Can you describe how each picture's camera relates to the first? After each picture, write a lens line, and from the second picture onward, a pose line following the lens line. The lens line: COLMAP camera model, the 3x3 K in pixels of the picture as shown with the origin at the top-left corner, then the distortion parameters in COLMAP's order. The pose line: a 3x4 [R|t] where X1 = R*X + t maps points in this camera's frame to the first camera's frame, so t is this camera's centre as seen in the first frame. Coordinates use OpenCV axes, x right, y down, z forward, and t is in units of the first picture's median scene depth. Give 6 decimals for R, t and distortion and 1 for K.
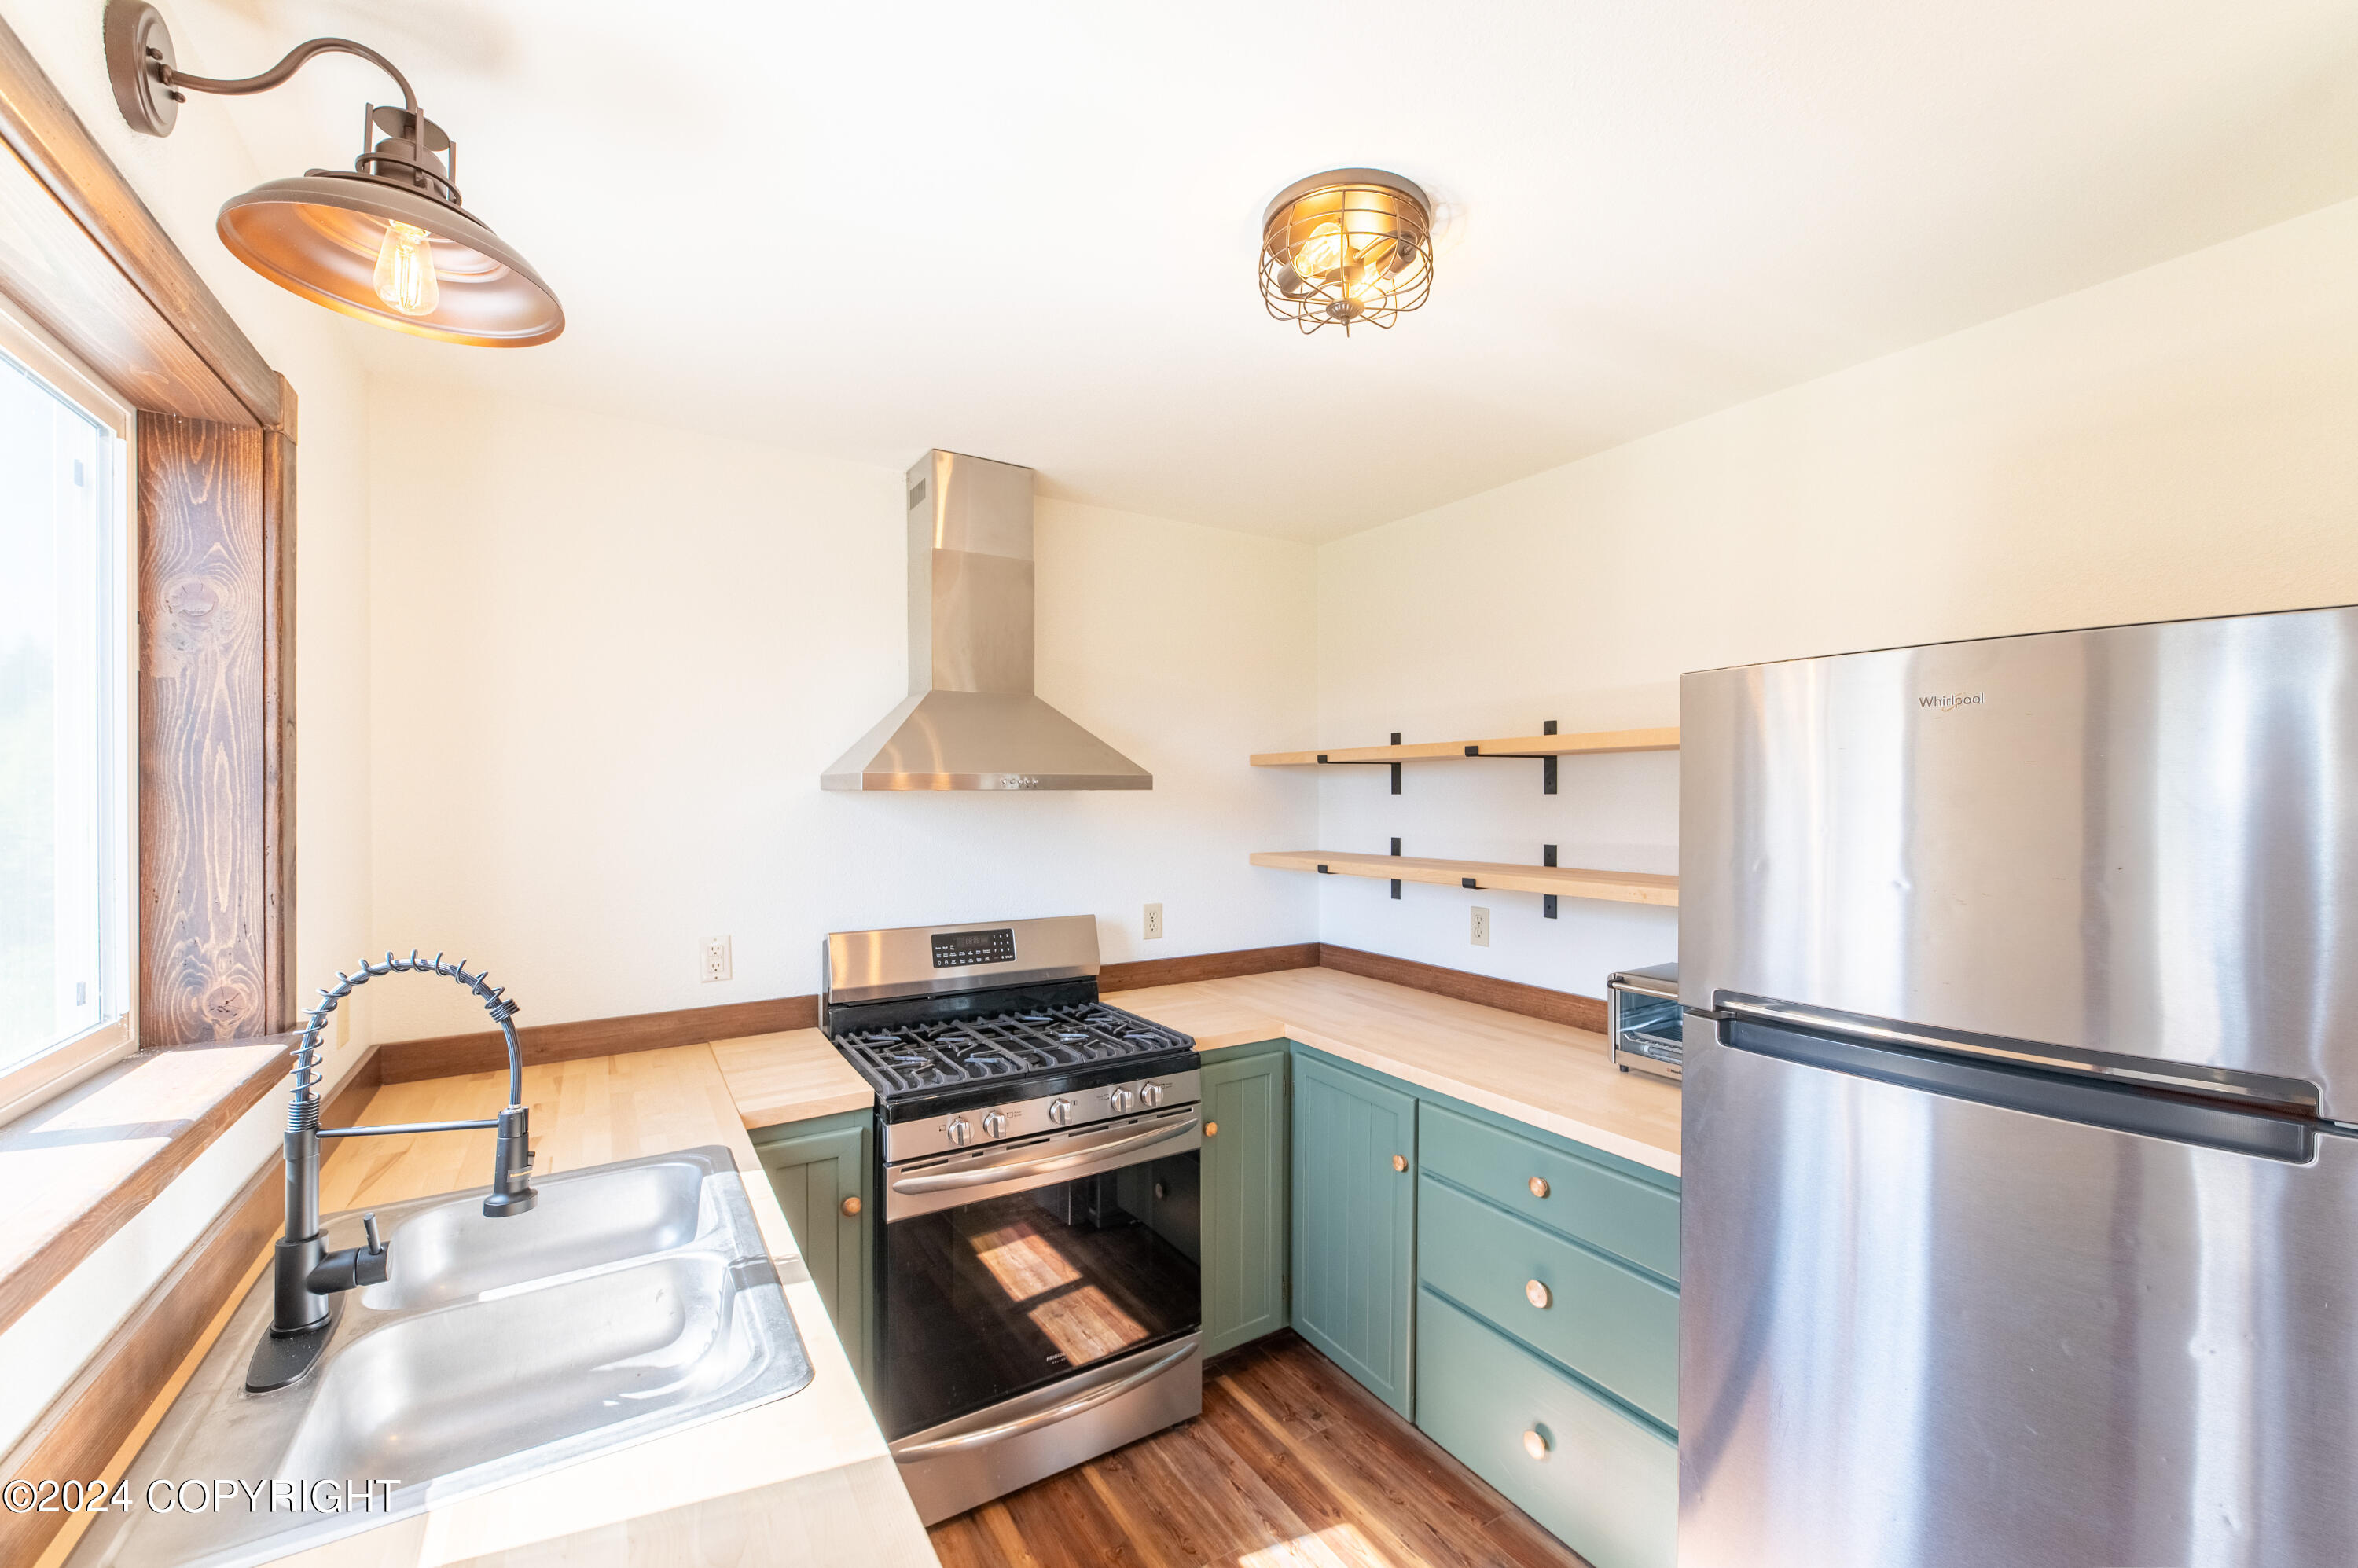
lens RADIAL K [[911.1, 0, 1171.6], [0, 911.1, 796.1], [0, 0, 1]] dist [-0.000672, 0.000358]
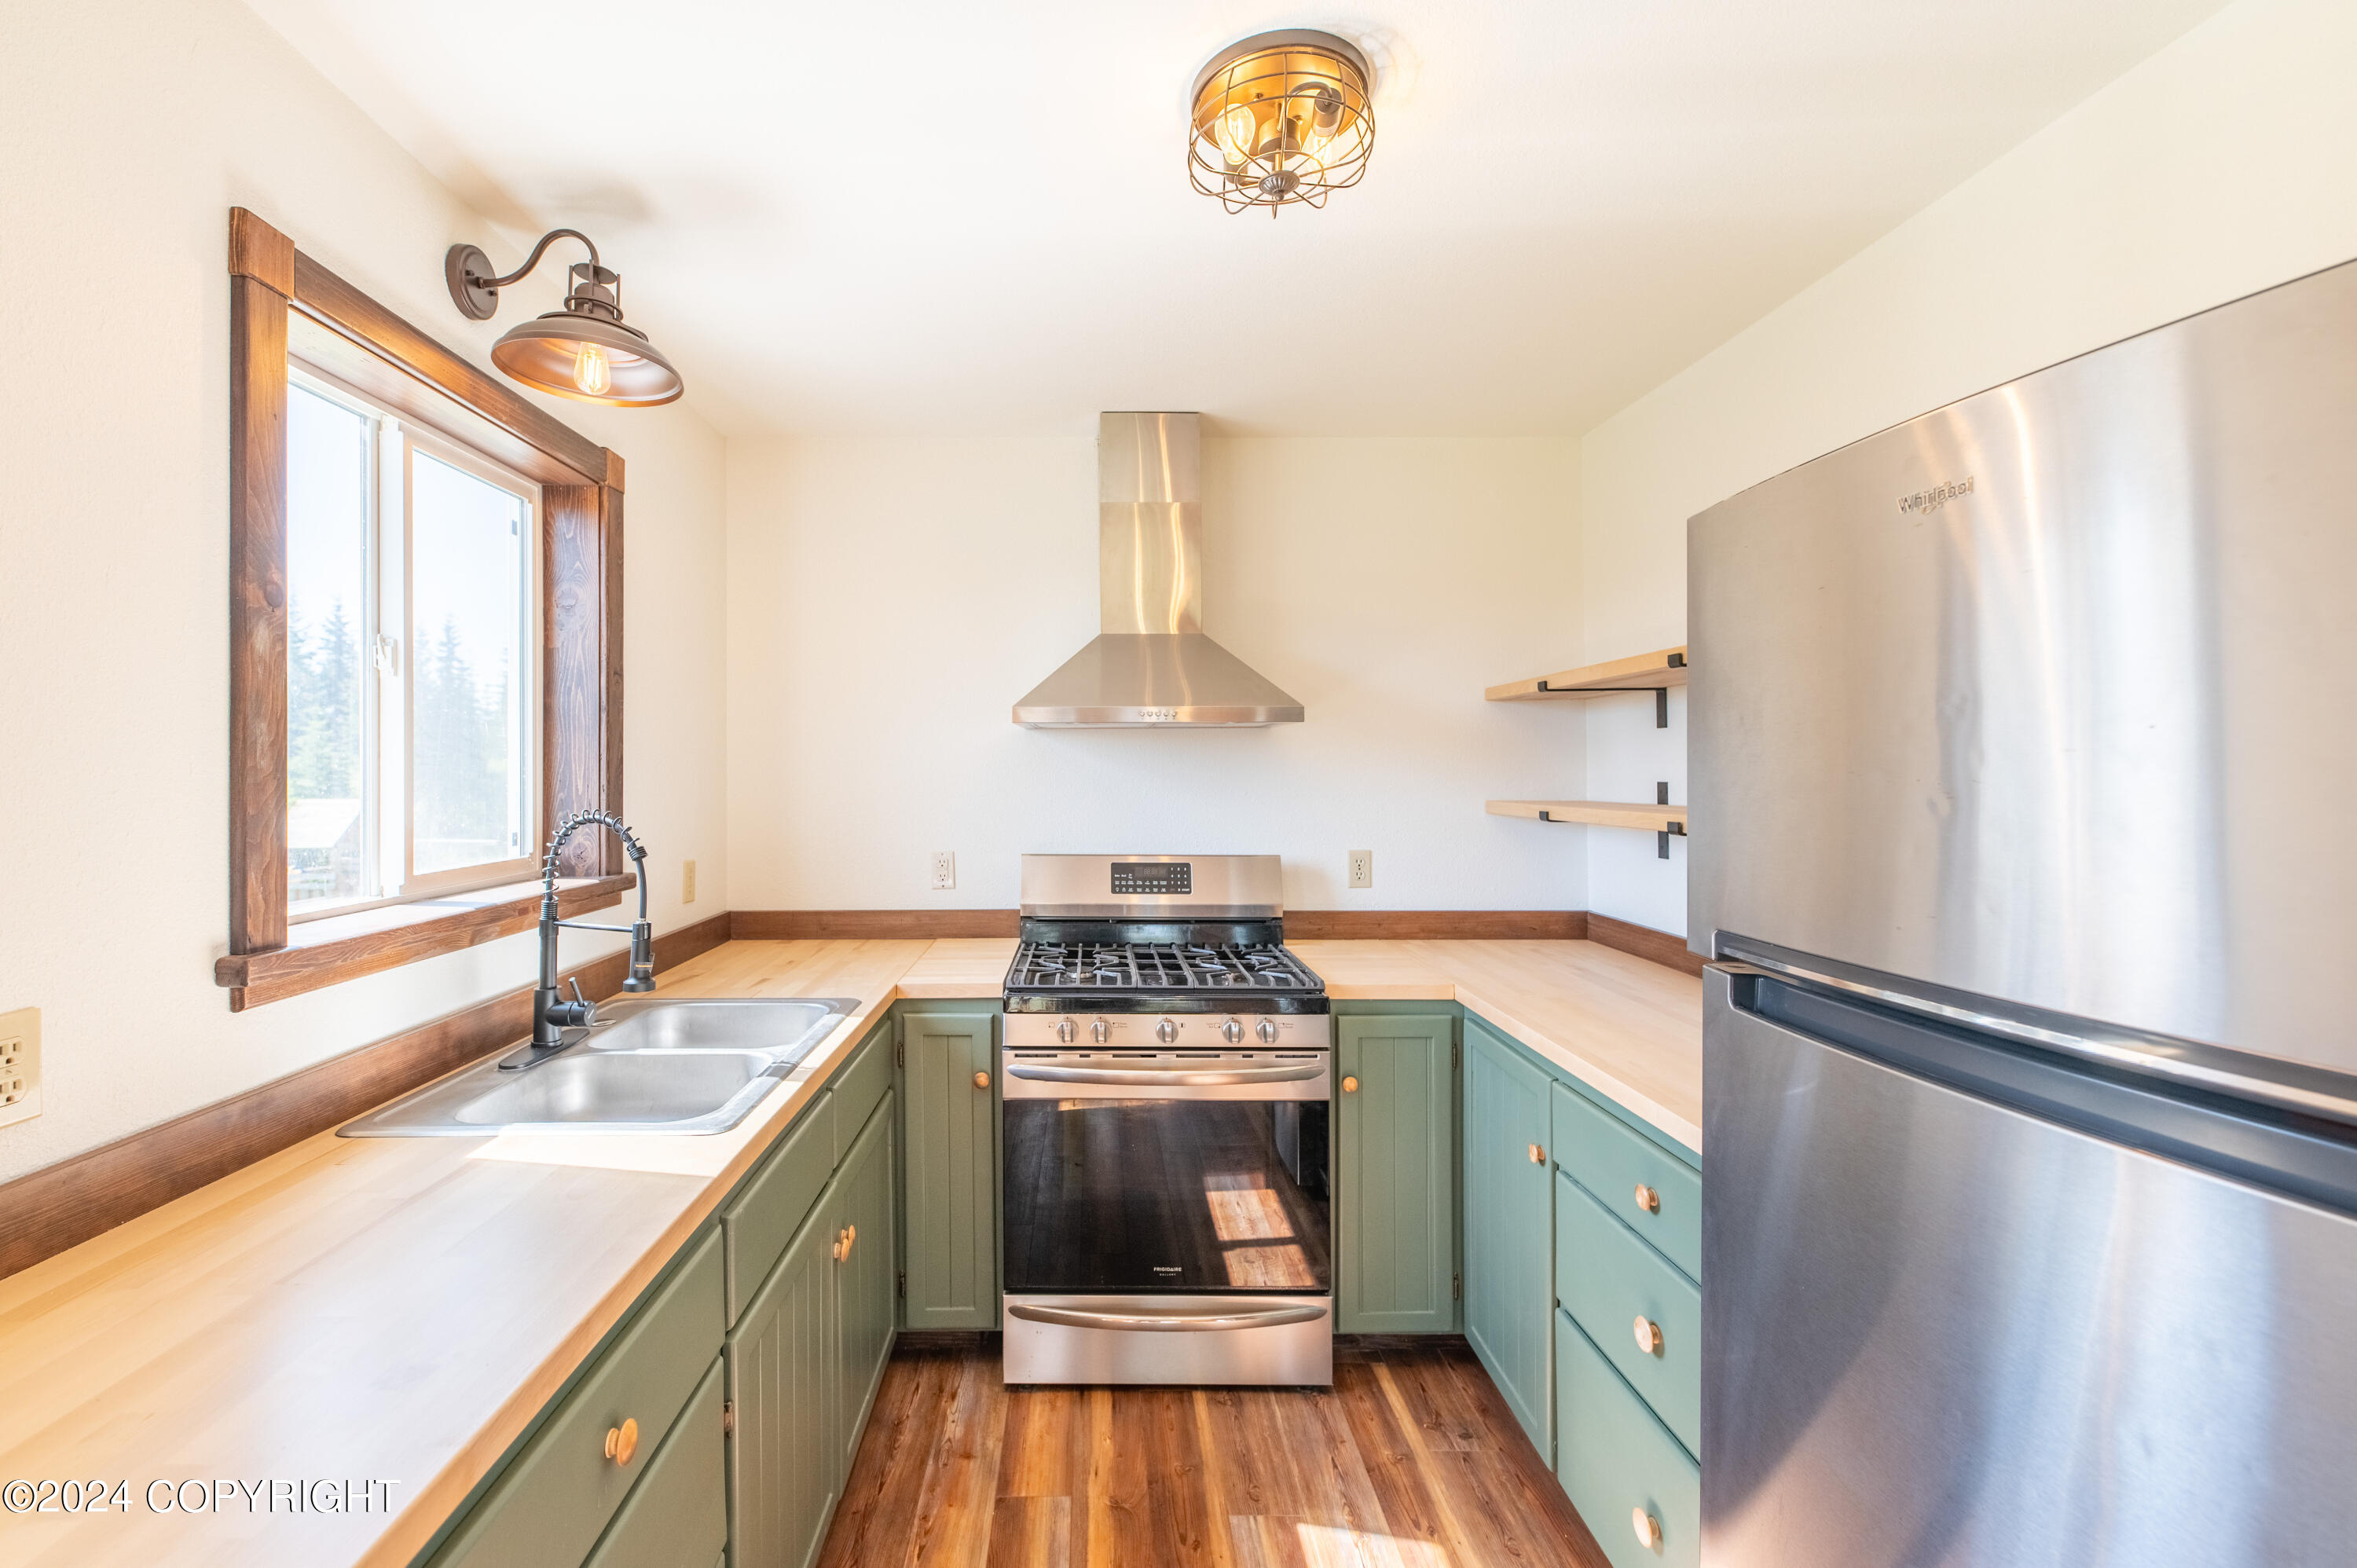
lens RADIAL K [[948.1, 0, 1101.3], [0, 948.1, 767.9], [0, 0, 1]] dist [0.002984, -0.002590]
pose [[0.851355, -0.001196, -0.524588, 0.374825], [-0.002507, 0.999977, -0.006347, 0.056608], [0.524583, 0.006719, 0.851333, 0.049006]]
